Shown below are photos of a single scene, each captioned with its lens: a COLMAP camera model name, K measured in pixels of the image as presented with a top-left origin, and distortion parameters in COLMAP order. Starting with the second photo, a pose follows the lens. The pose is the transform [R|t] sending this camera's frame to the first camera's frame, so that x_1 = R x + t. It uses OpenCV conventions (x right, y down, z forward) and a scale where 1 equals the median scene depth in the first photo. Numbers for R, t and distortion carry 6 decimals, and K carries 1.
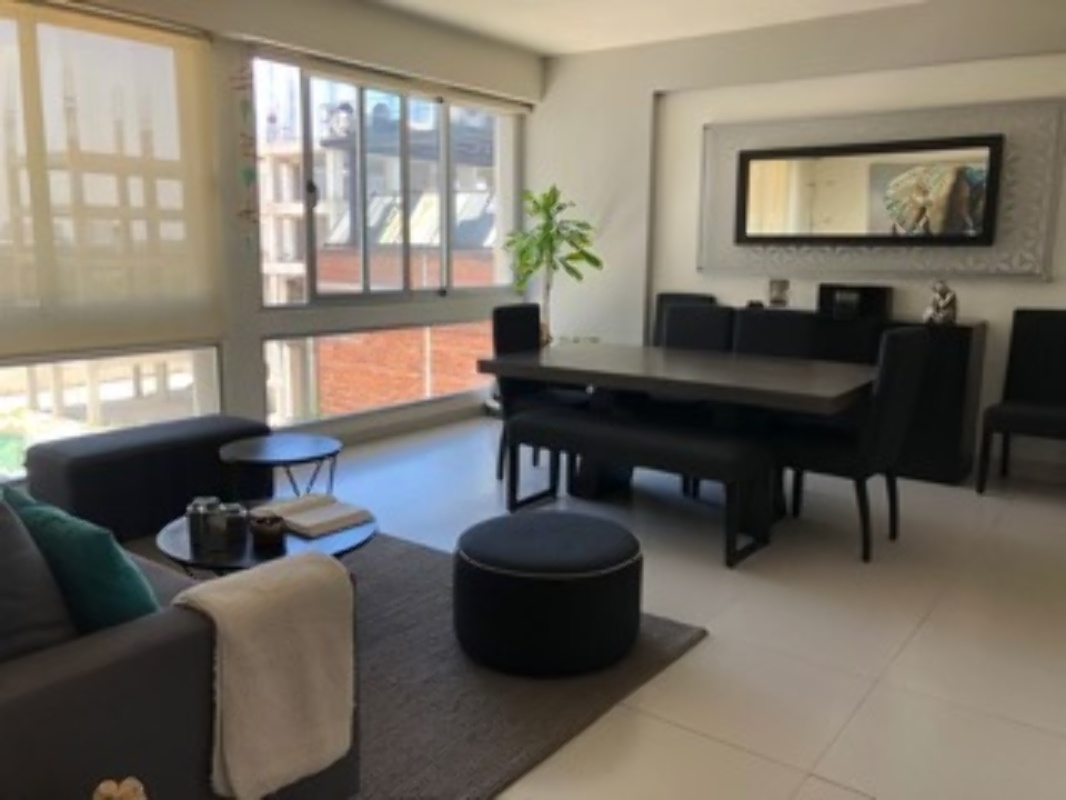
lens RADIAL K [[884.7, 0, 540.2], [0, 884.7, 396.5], [0, 0, 1]] dist [0.026219, -0.007001]
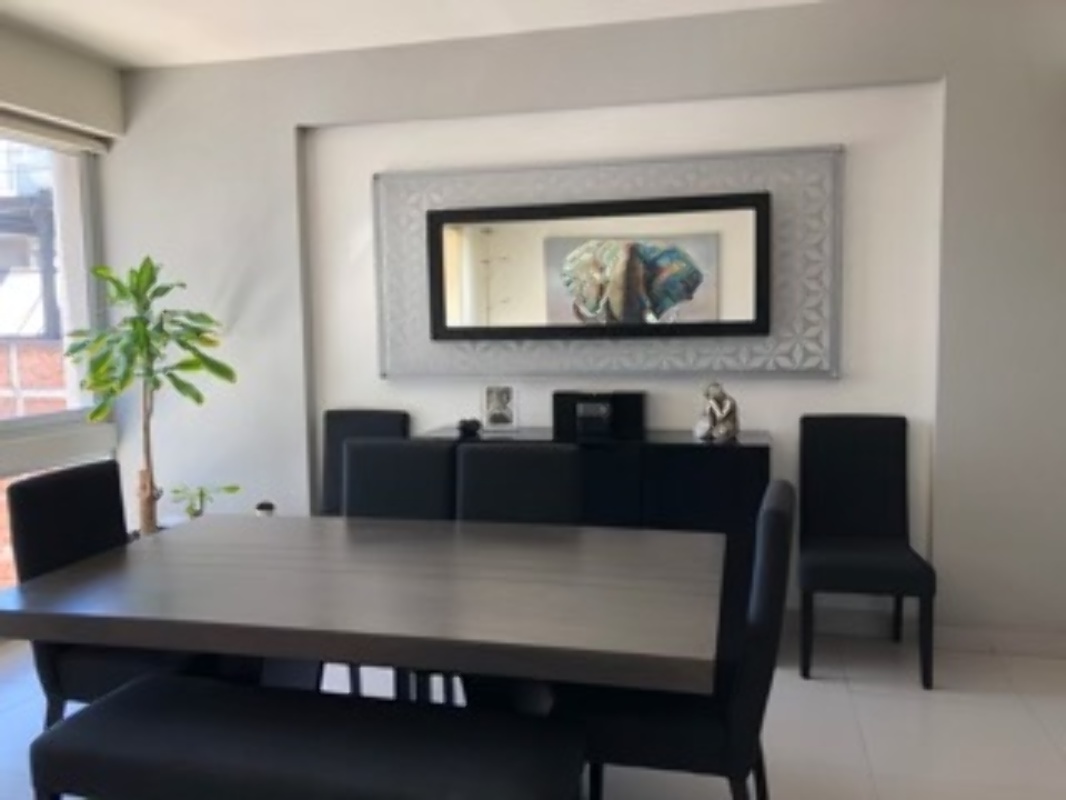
lens RADIAL K [[884.7, 0, 540.2], [0, 884.7, 396.5], [0, 0, 1]] dist [0.026219, -0.007001]
pose [[0.925376, -0.057605, 0.374647, 0.032346], [0.089308, 0.993694, -0.067801, -0.069692], [-0.368379, 0.096200, 0.924685, 0.314123]]
